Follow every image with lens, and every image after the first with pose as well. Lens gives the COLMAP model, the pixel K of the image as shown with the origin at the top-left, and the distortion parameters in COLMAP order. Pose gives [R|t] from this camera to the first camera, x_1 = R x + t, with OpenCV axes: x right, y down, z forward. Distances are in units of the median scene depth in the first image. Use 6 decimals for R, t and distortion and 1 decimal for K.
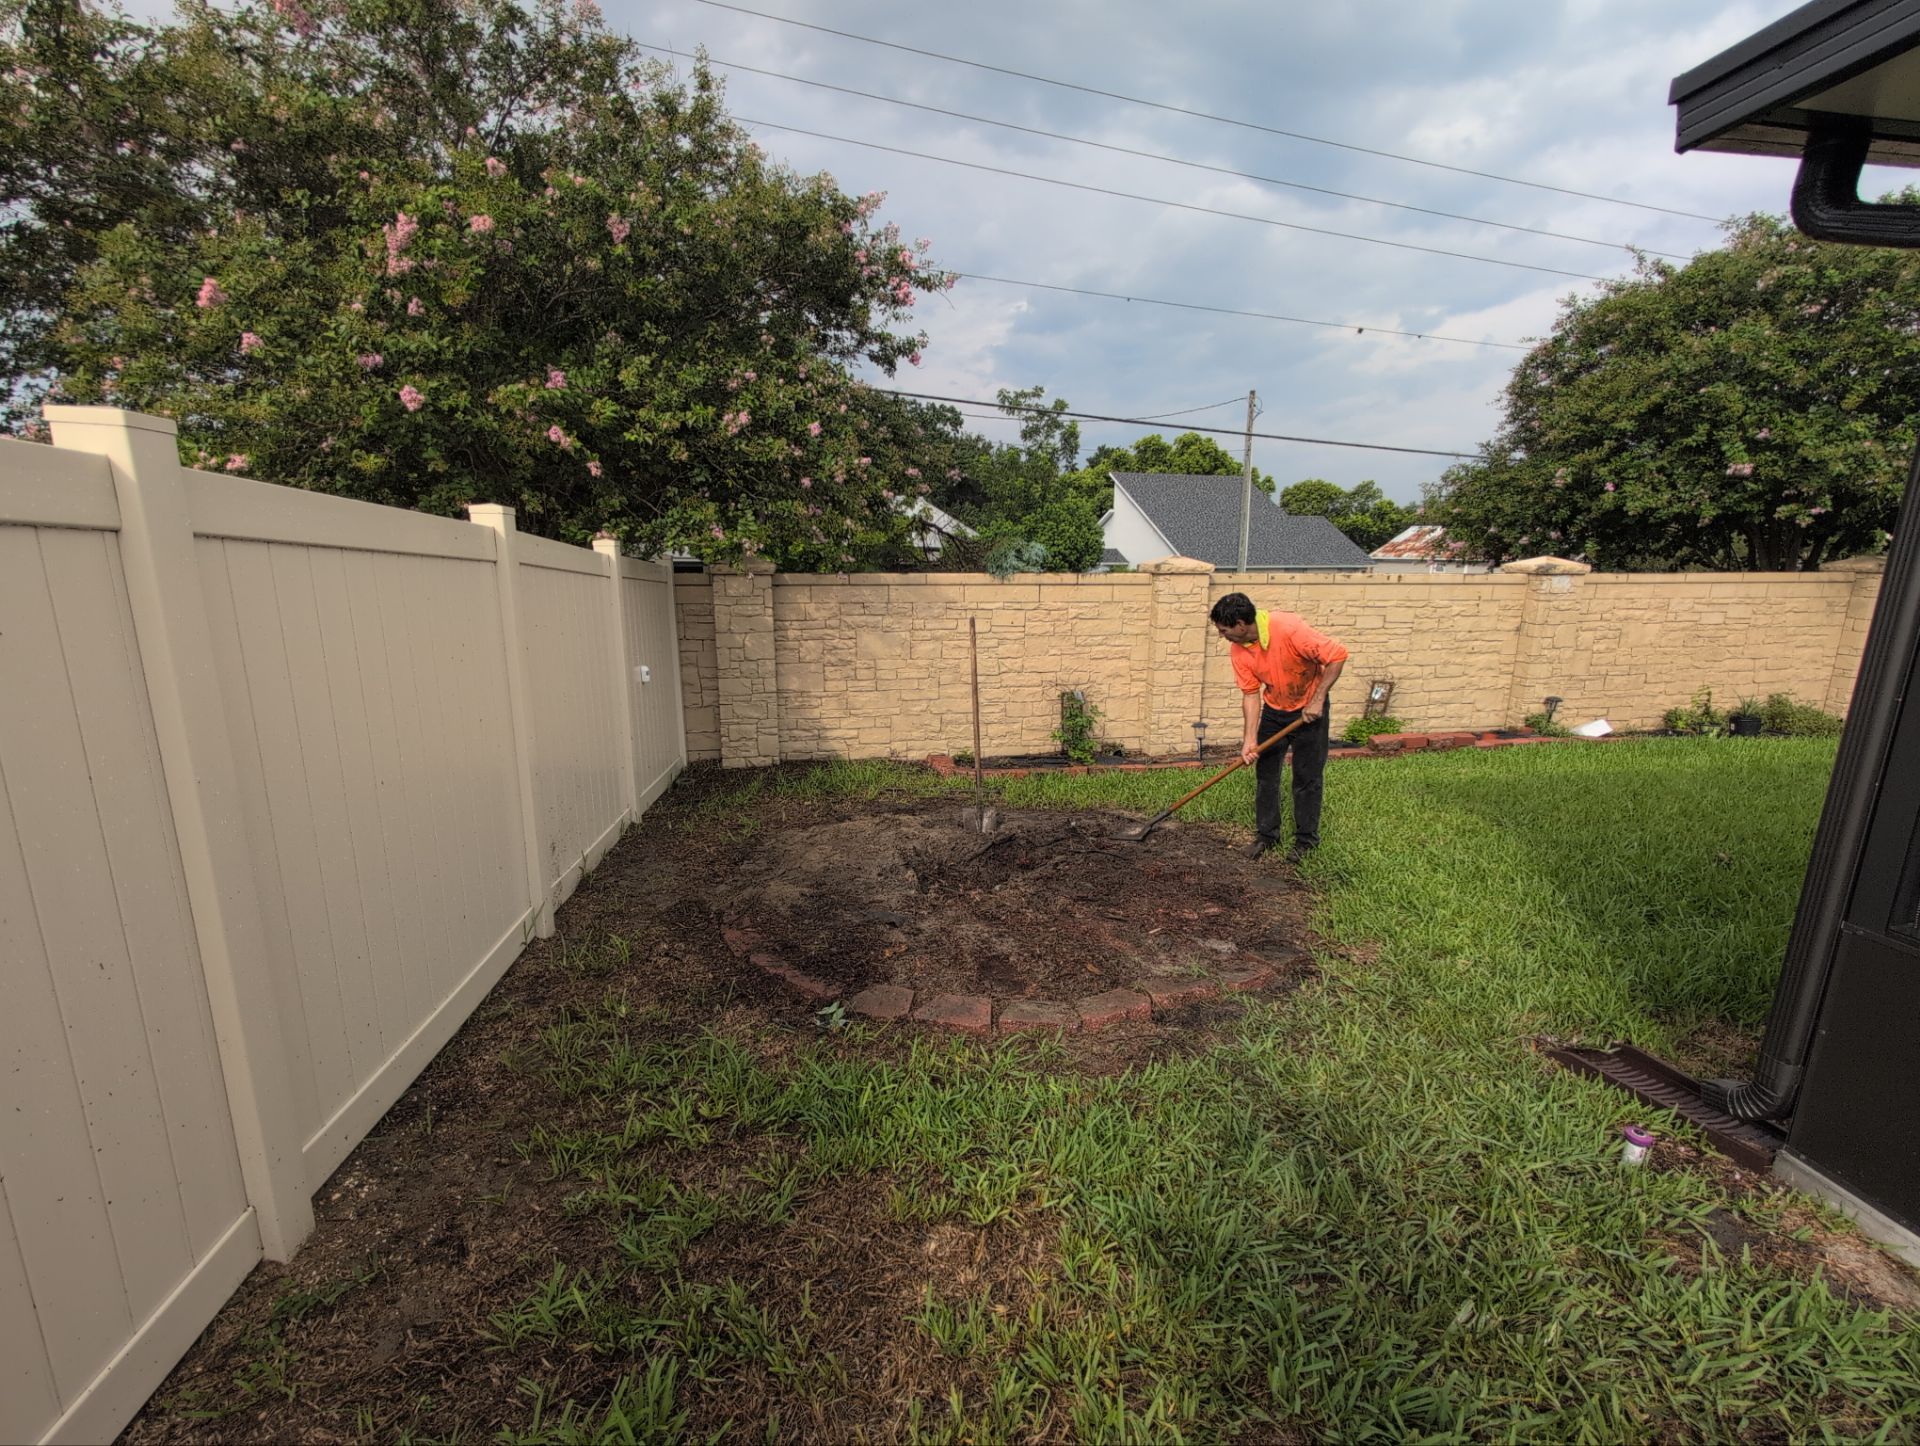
lens RADIAL K [[815.4, 0, 953.1], [0, 815.4, 736.8], [0, 0, 1]] dist [-0.000283, -0.000414]
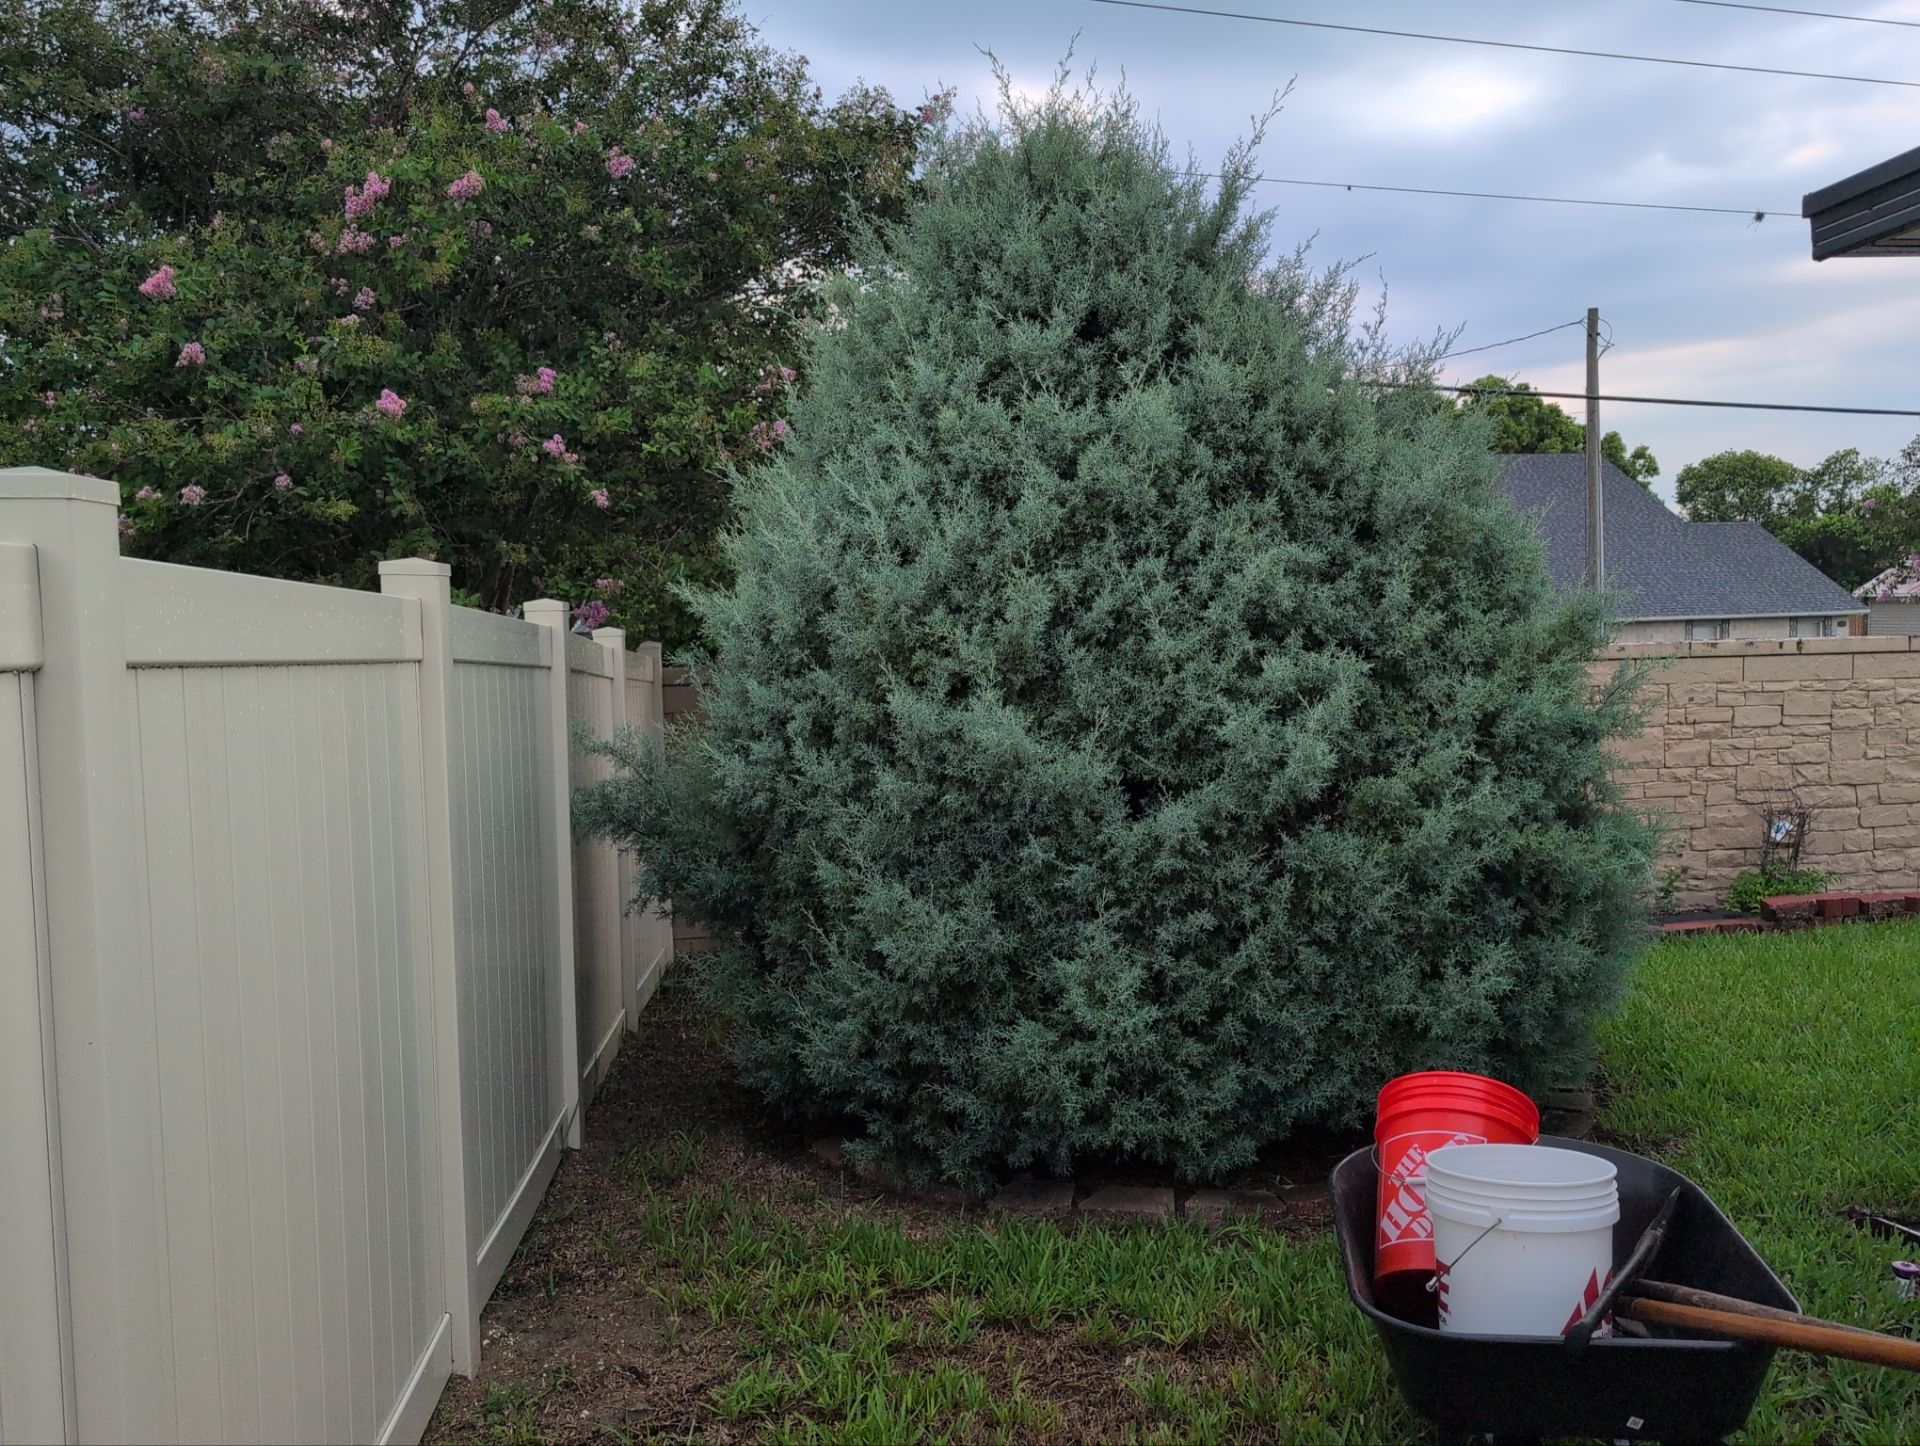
lens RADIAL K [[1591.0, 0, 960.0], [0, 1591.0, 723.0], [0, 0, 1]] dist [0.017950, -0.014406]
pose [[0.998043, -0.021126, -0.058853, -0.019955], [0.012278, 0.989085, -0.146833, 0.034163], [0.061313, 0.145823, 0.987409, -0.228927]]
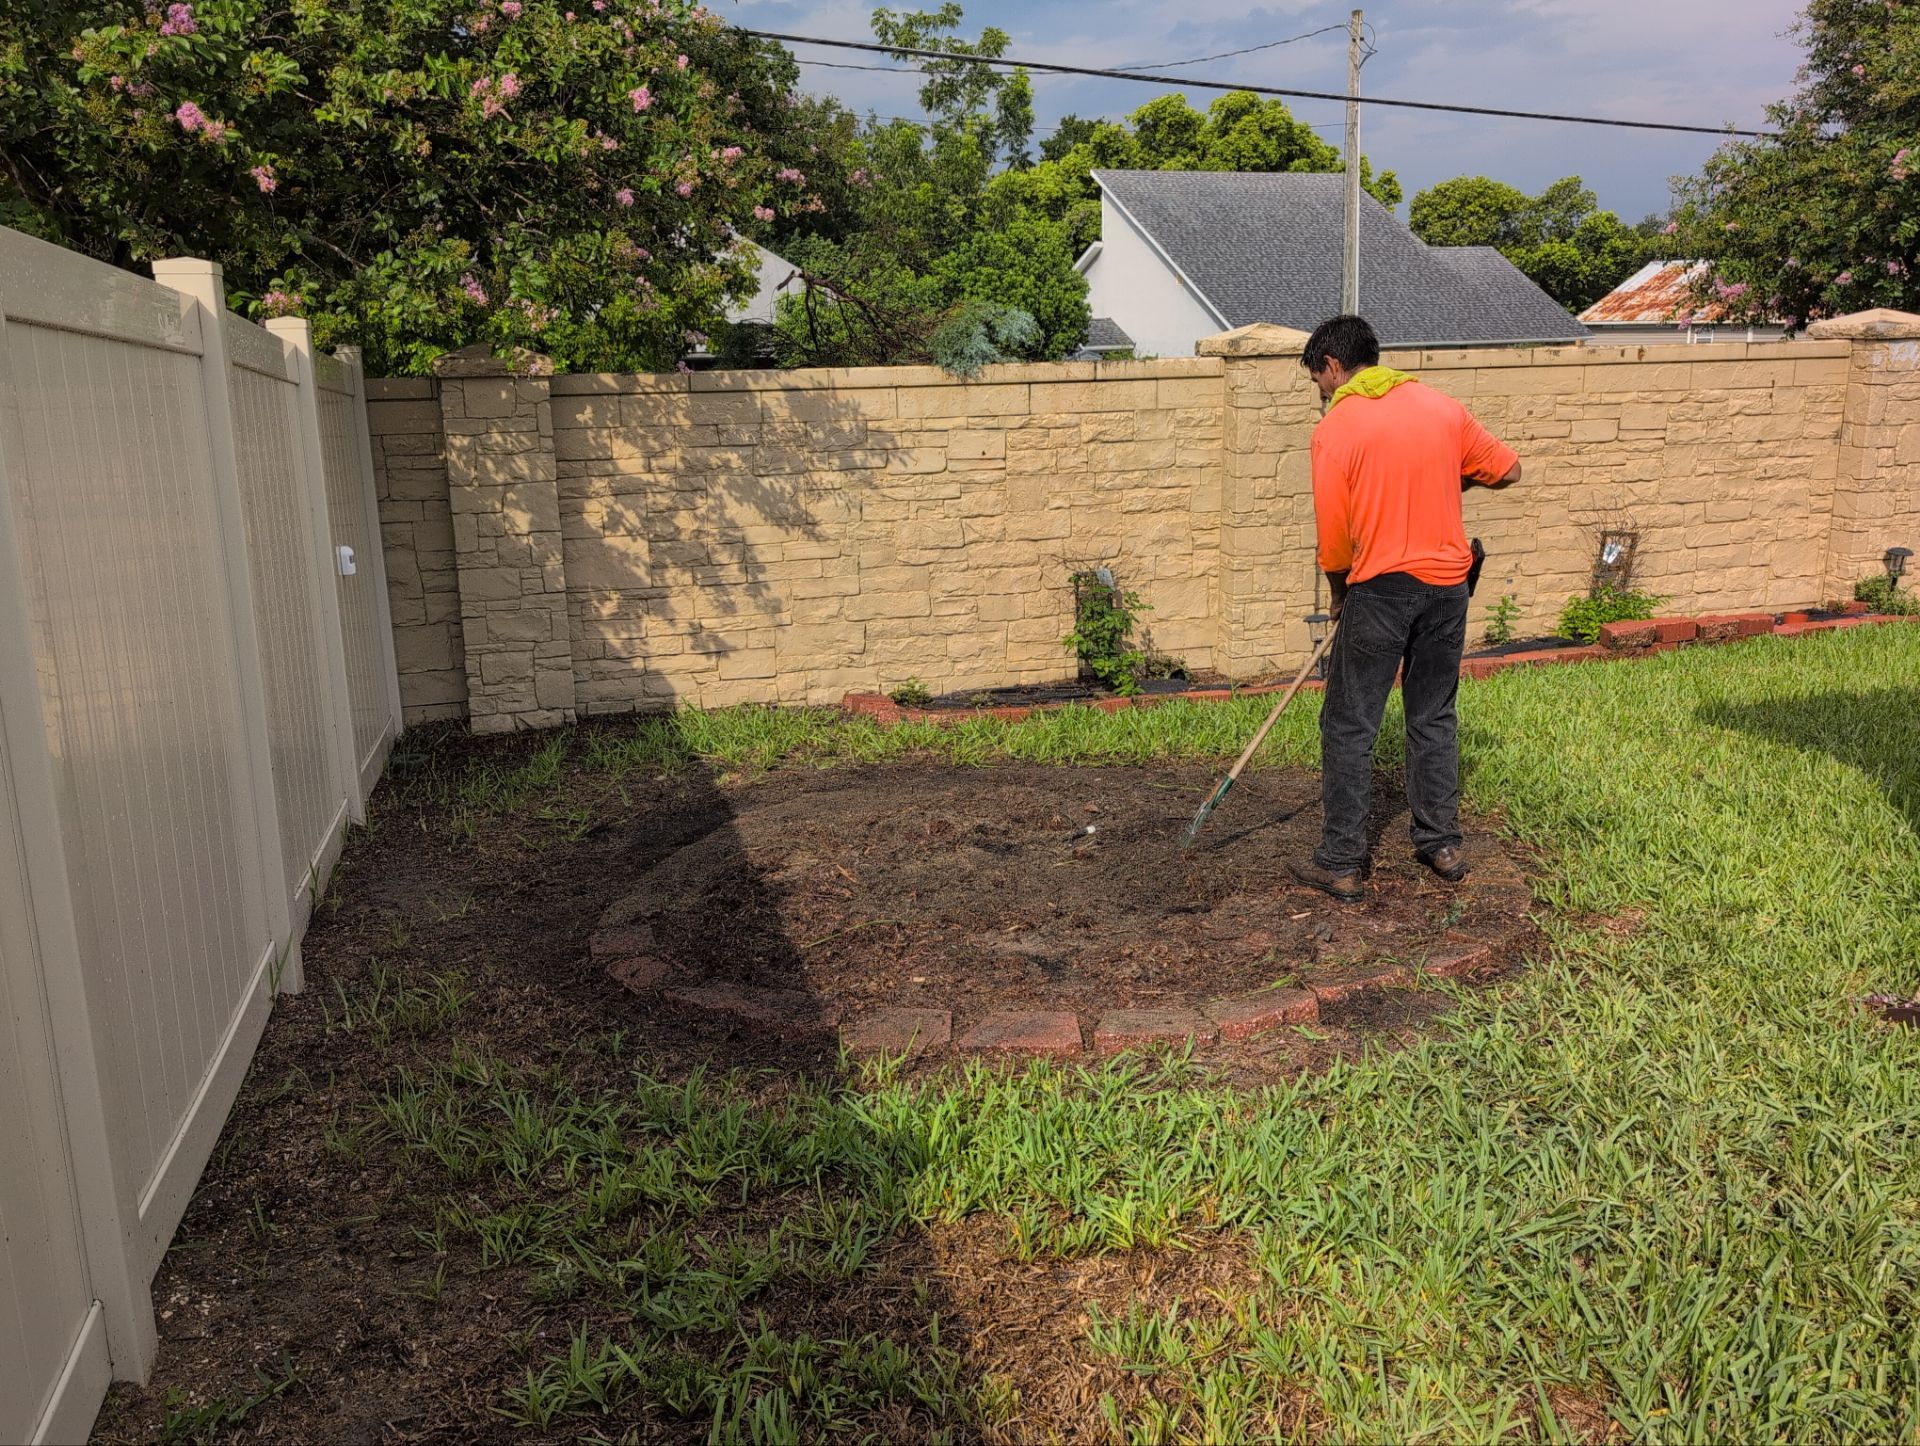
lens RADIAL K [[1591.0, 0, 960.0], [0, 1591.0, 723.0], [0, 0, 1]] dist [0.017950, -0.014406]
pose [[0.994269, -0.048339, 0.095356, -0.053797], [0.046529, 0.998694, 0.021113, 0.021298], [-0.096252, -0.016555, 0.995219, -0.086493]]
